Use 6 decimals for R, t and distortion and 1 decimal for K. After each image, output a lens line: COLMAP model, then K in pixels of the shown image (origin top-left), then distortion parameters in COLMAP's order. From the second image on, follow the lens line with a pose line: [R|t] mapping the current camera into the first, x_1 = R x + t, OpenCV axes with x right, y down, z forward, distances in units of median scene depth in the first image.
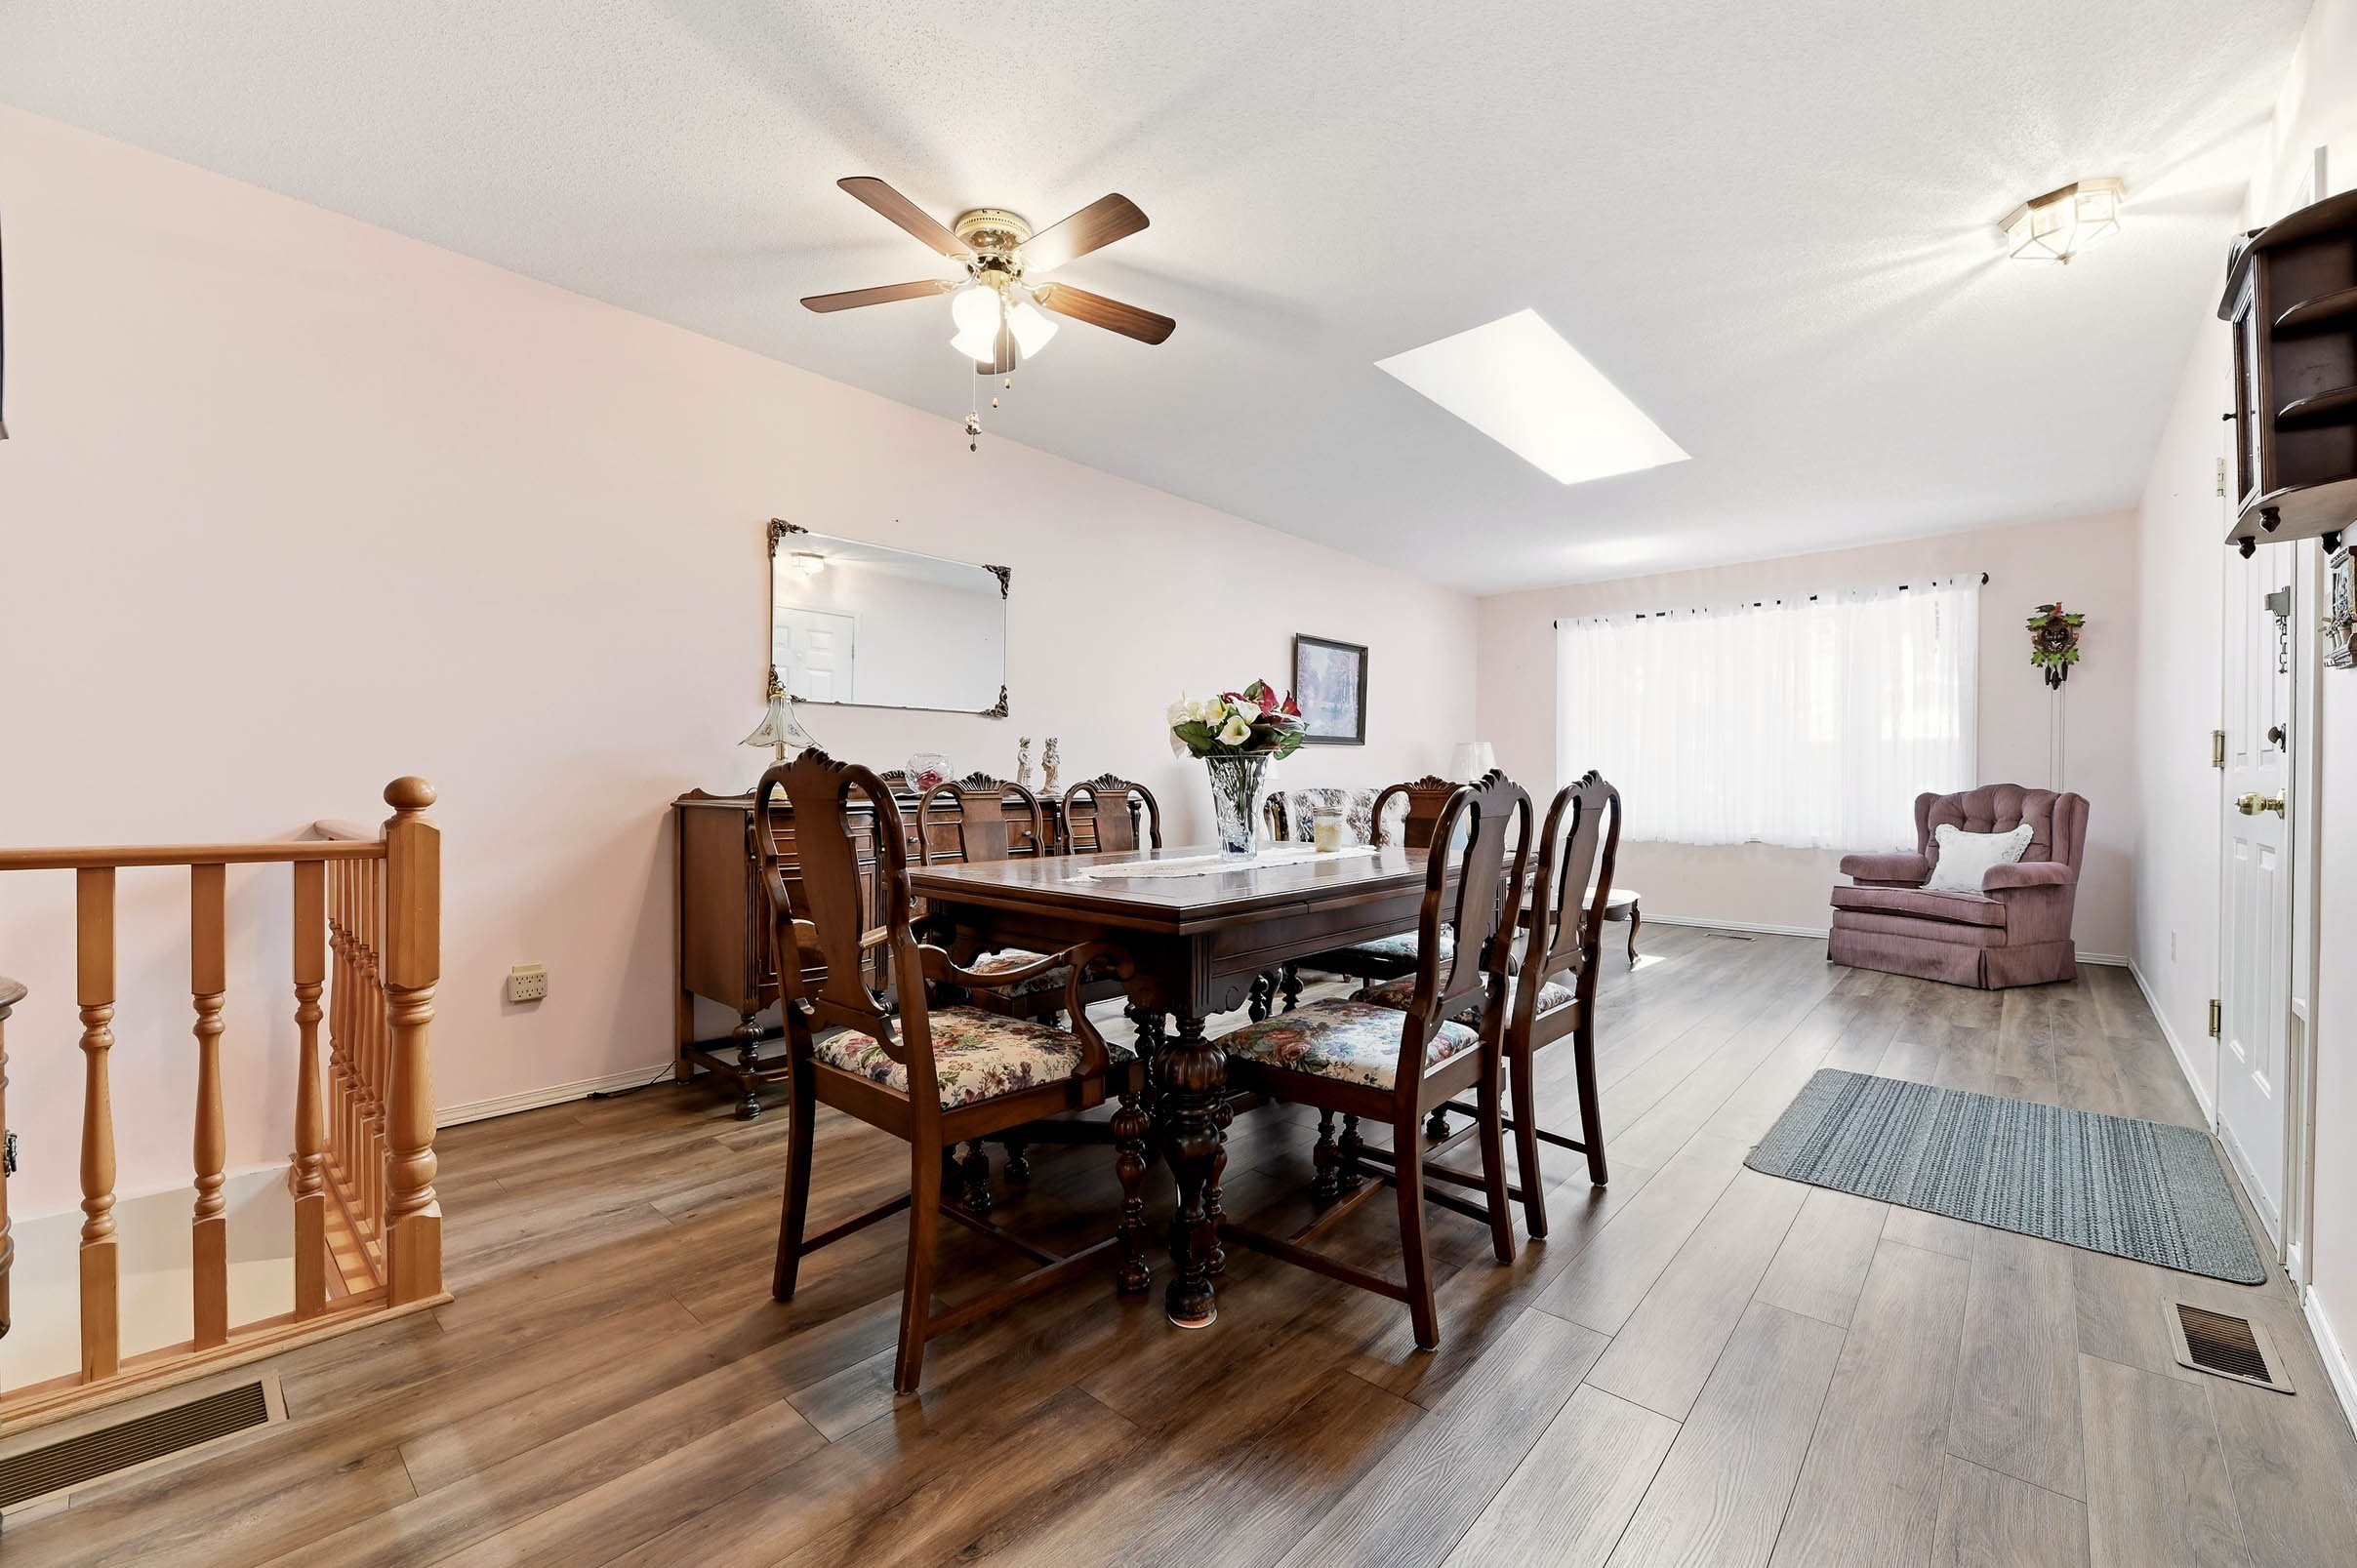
lens RADIAL K [[933.6, 0, 1165.4], [0, 933.6, 789.7], [0, 0, 1]] dist [-0.000339, -0.003073]
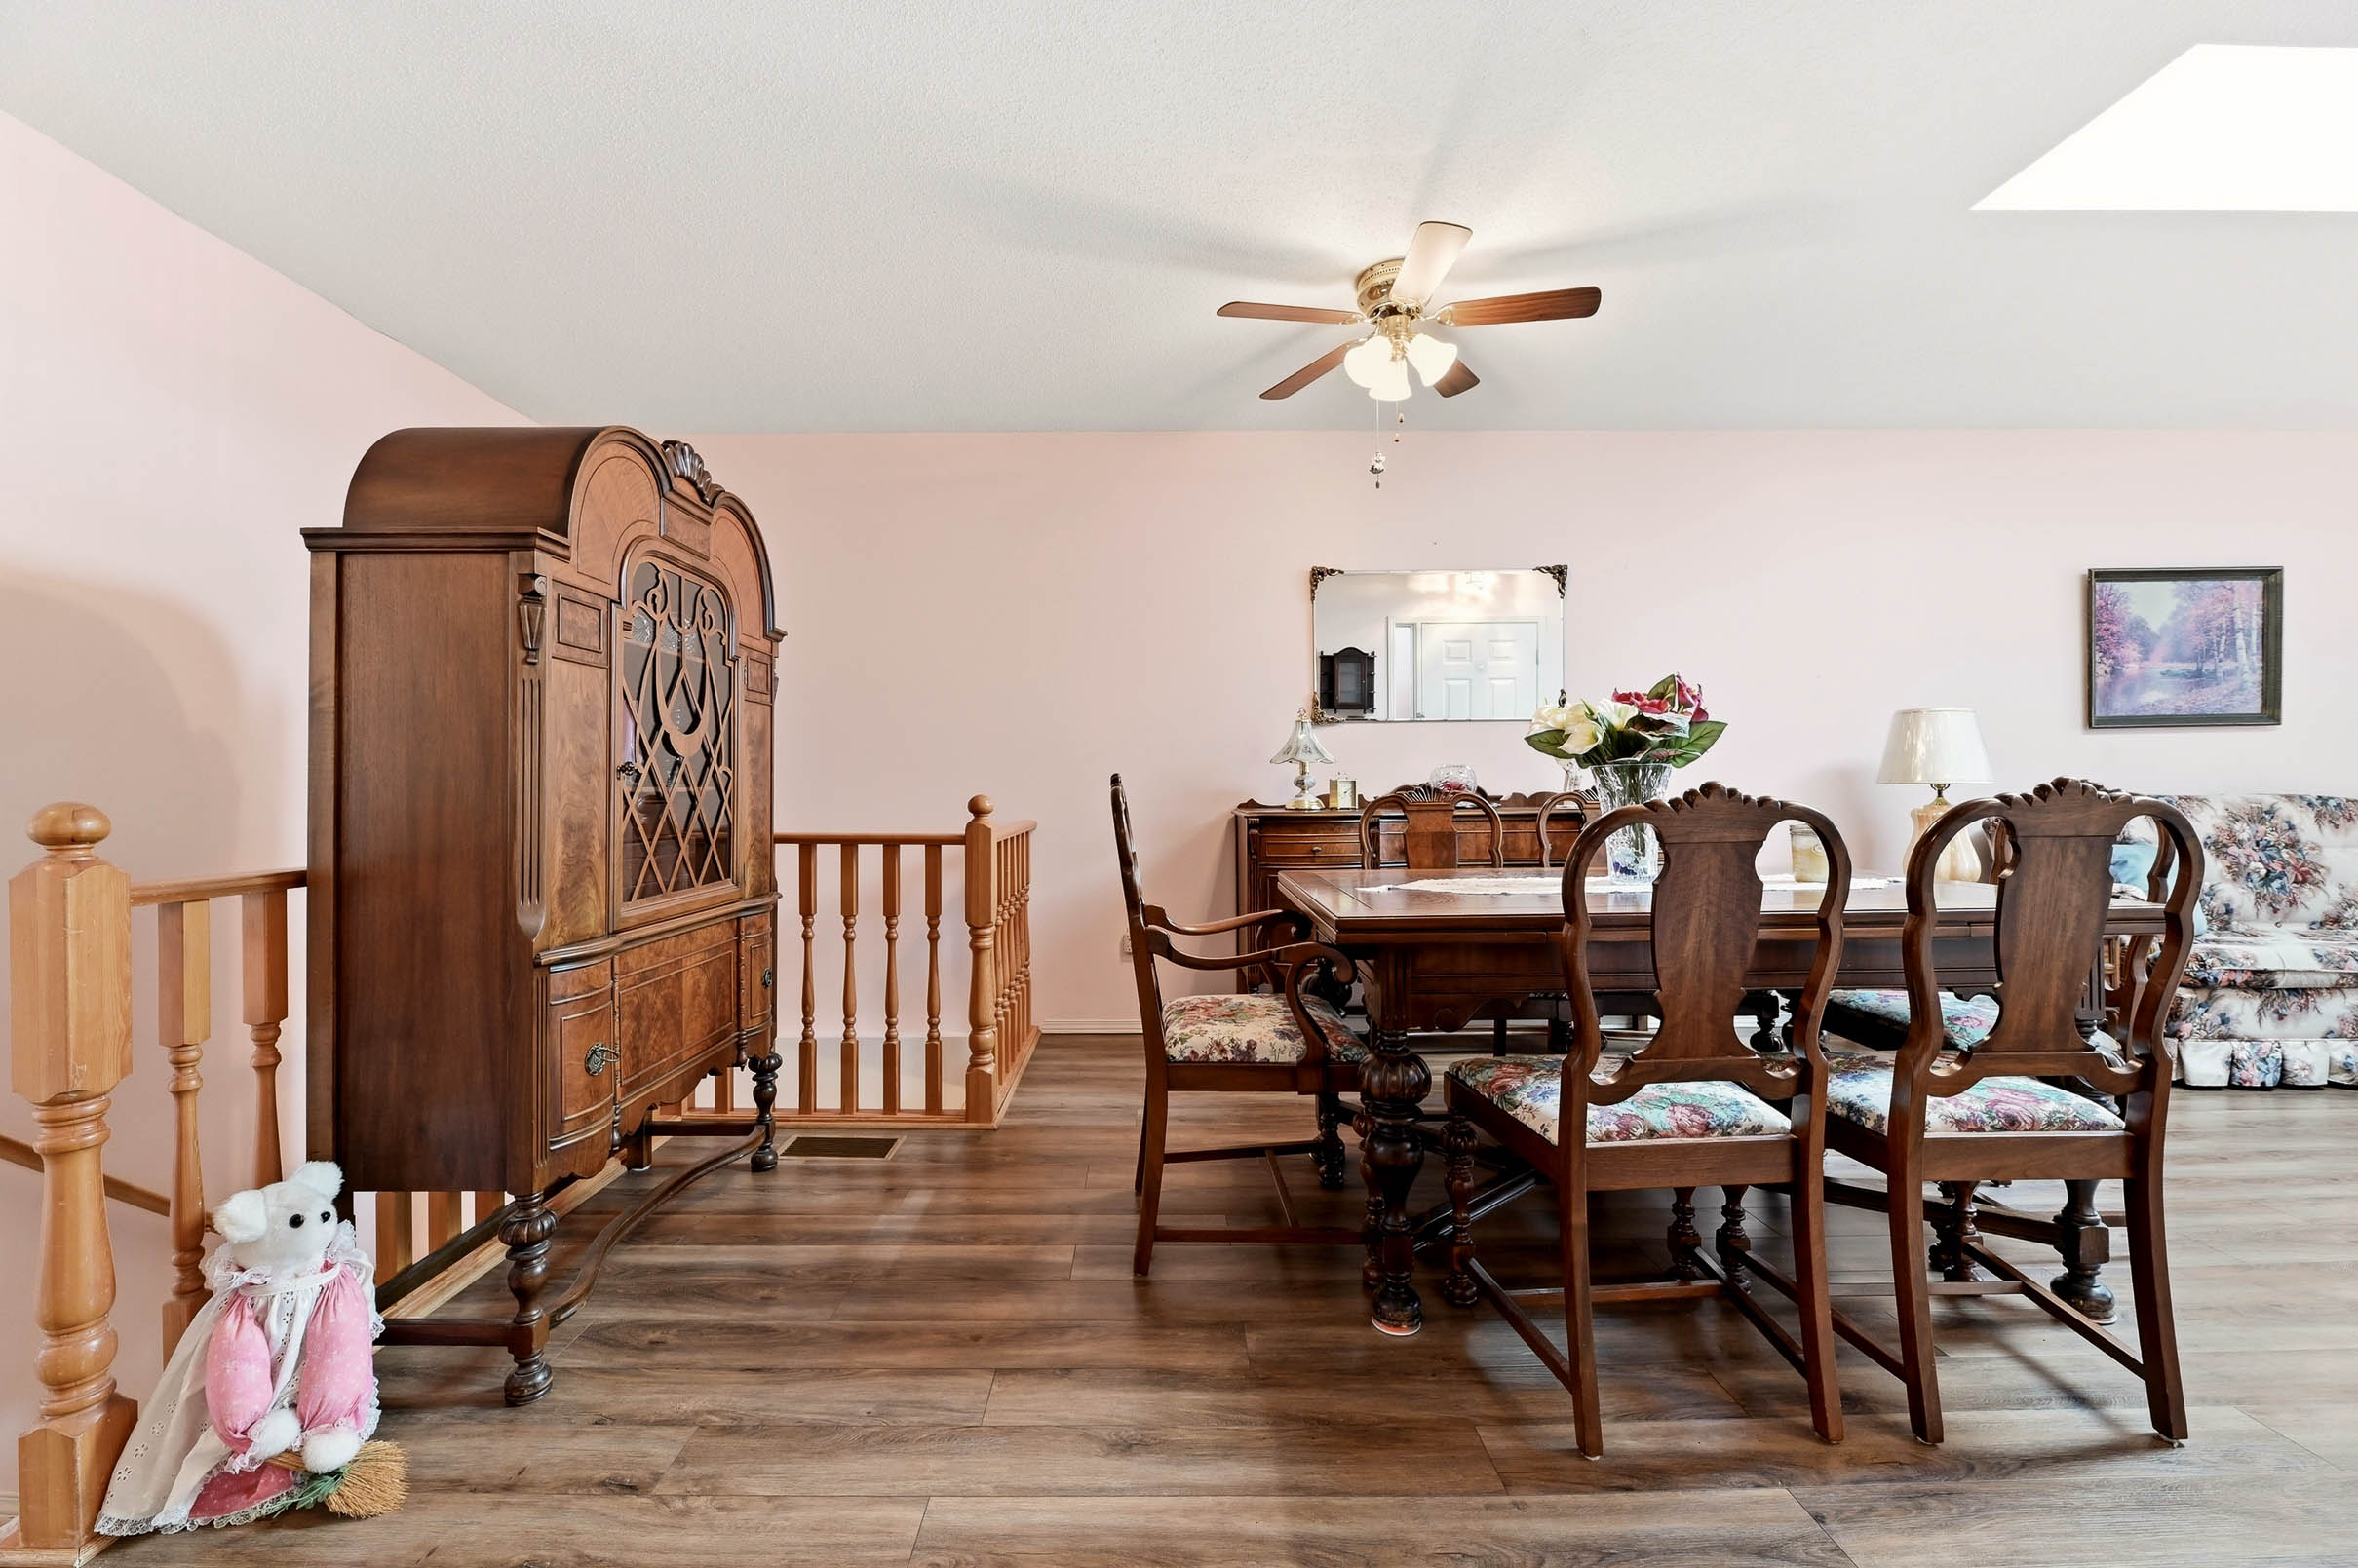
lens RADIAL K [[969.2, 0, 1190.0], [0, 969.2, 778.9], [0, 0, 1]] dist [0.000766, -0.002049]
pose [[0.693845, -0.013713, -0.719994, 0.215340], [0.003307, 0.999869, -0.015857, -0.004730], [0.720117, 0.008622, 0.693799, 0.033105]]
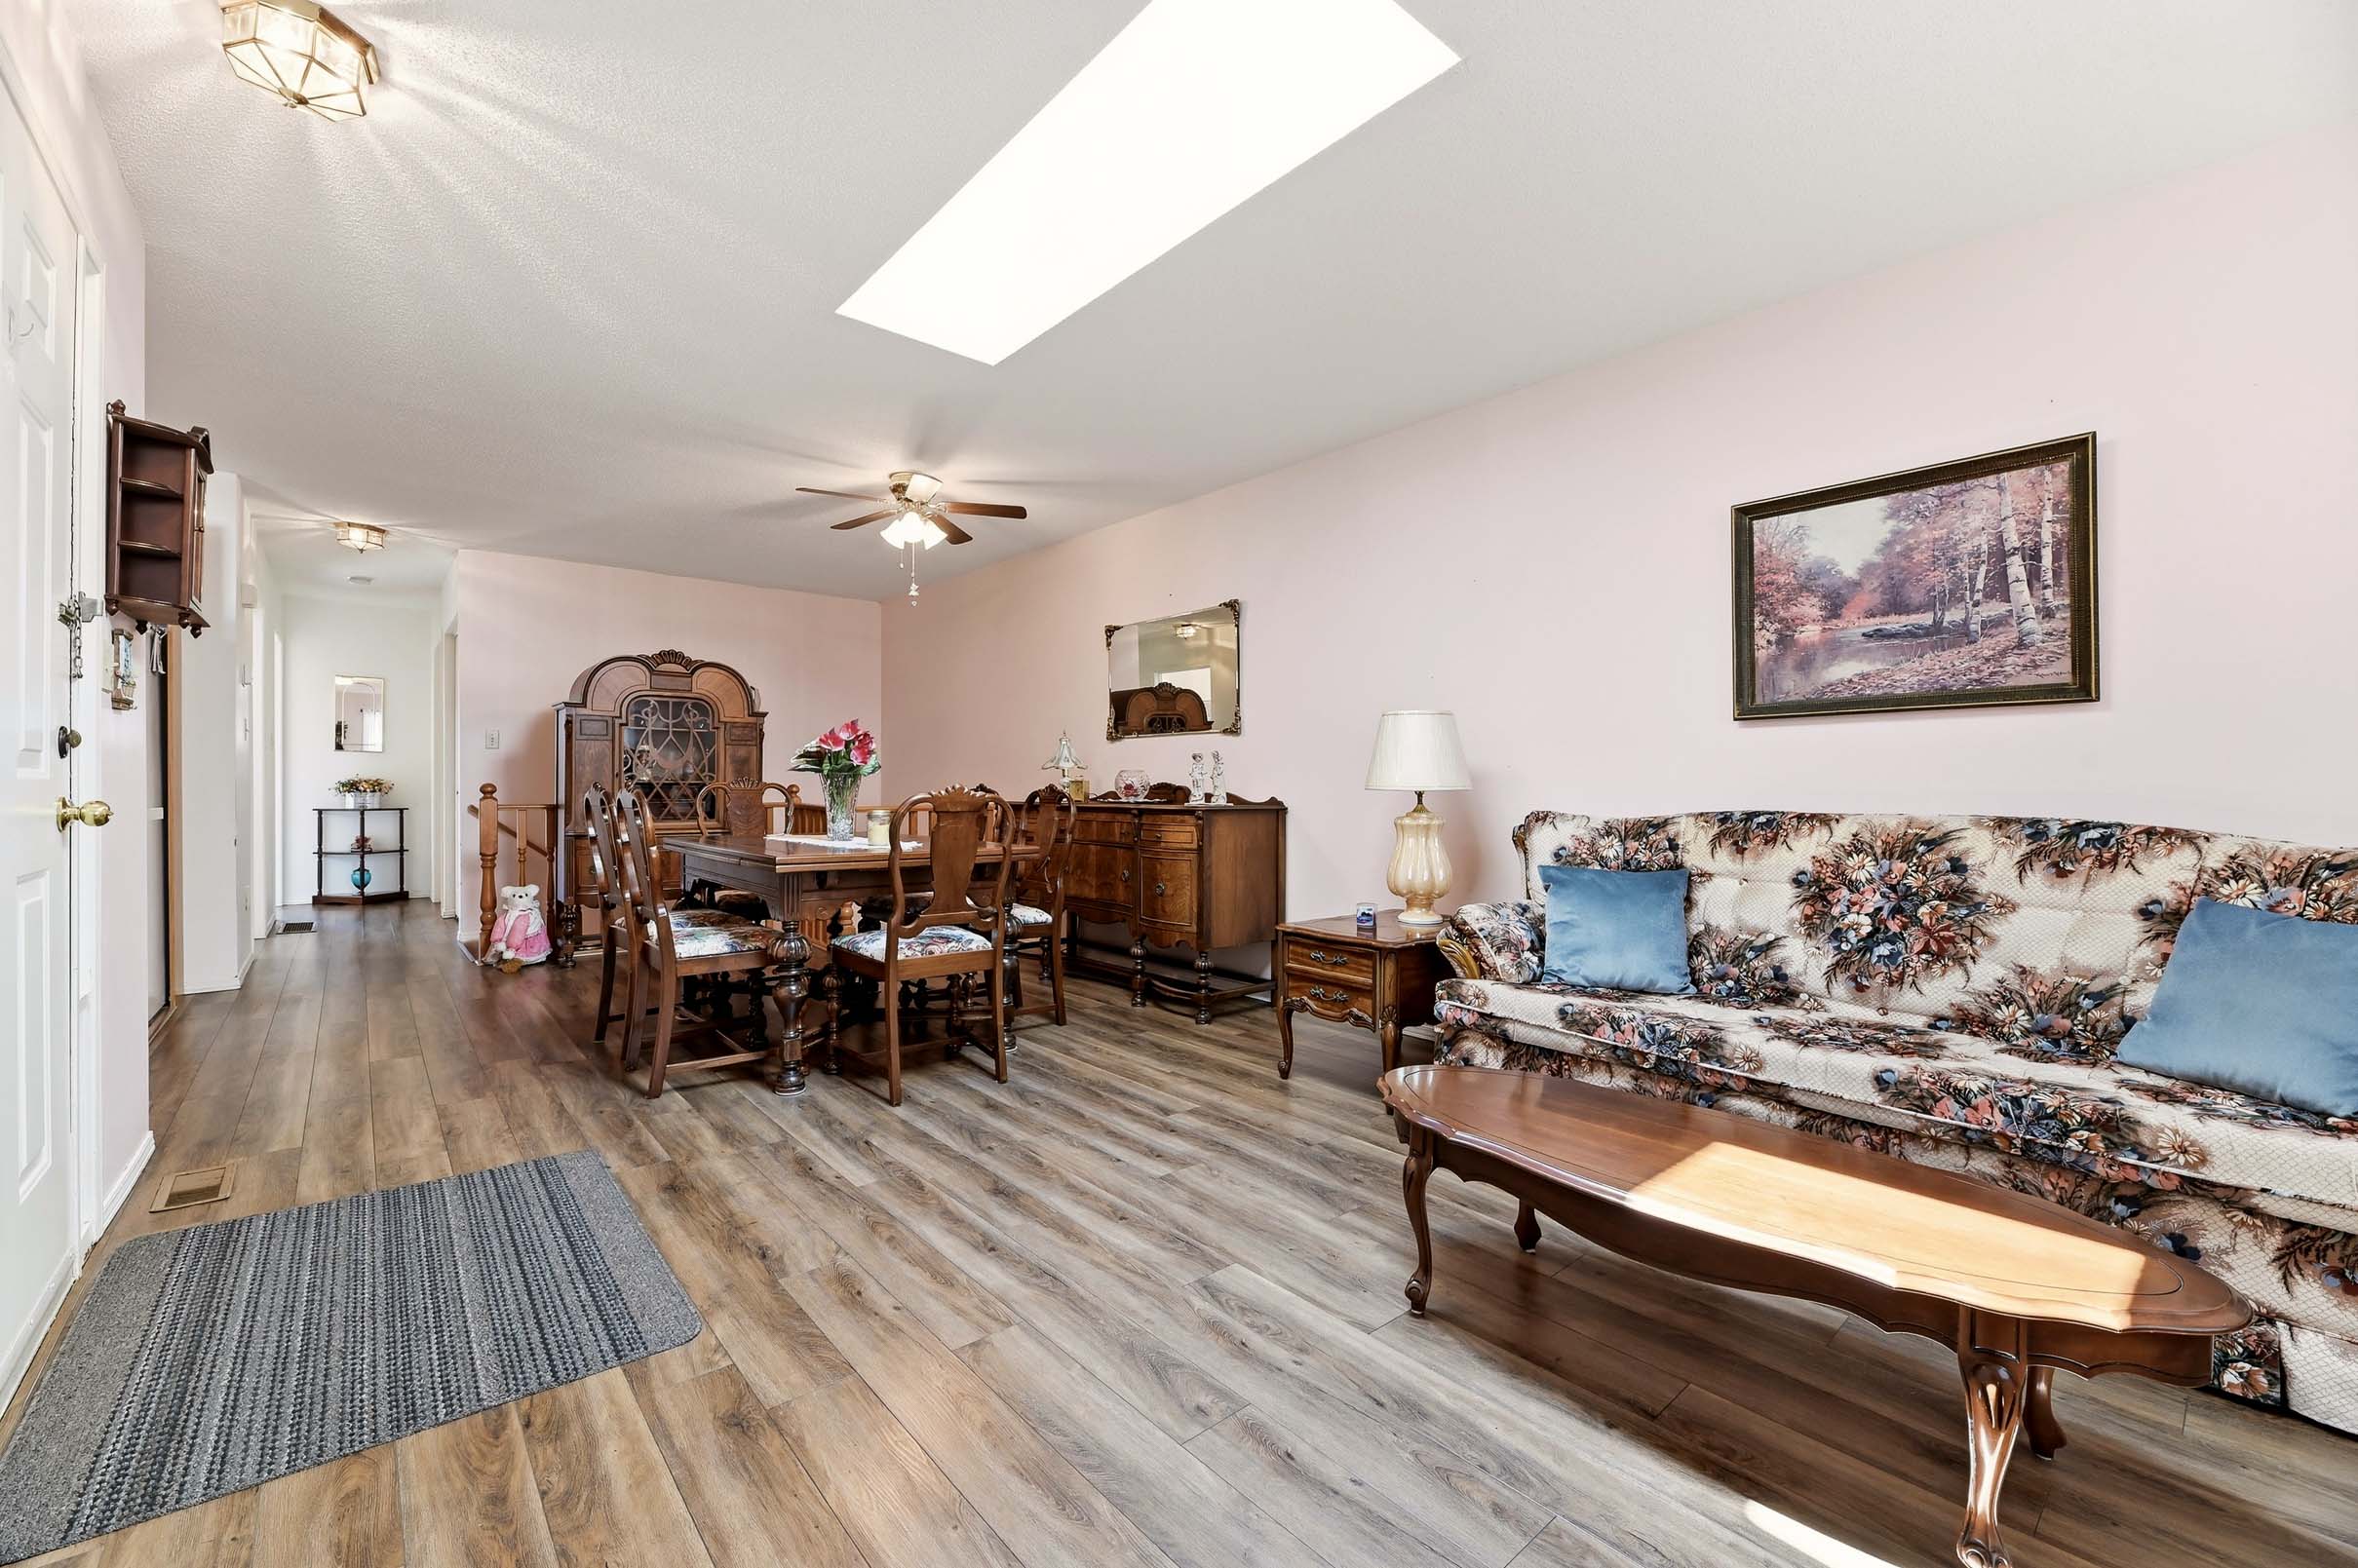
lens RADIAL K [[956.8, 0, 1179.0], [0, 956.8, 784.0], [0, 0, 1]] dist [-0.001413, -0.000412]
pose [[-0.105474, -0.003684, -0.994415, 0.781381], [-0.015078, 0.999884, -0.002105, -0.010928], [0.994308, 0.014771, -0.105517, 0.849590]]
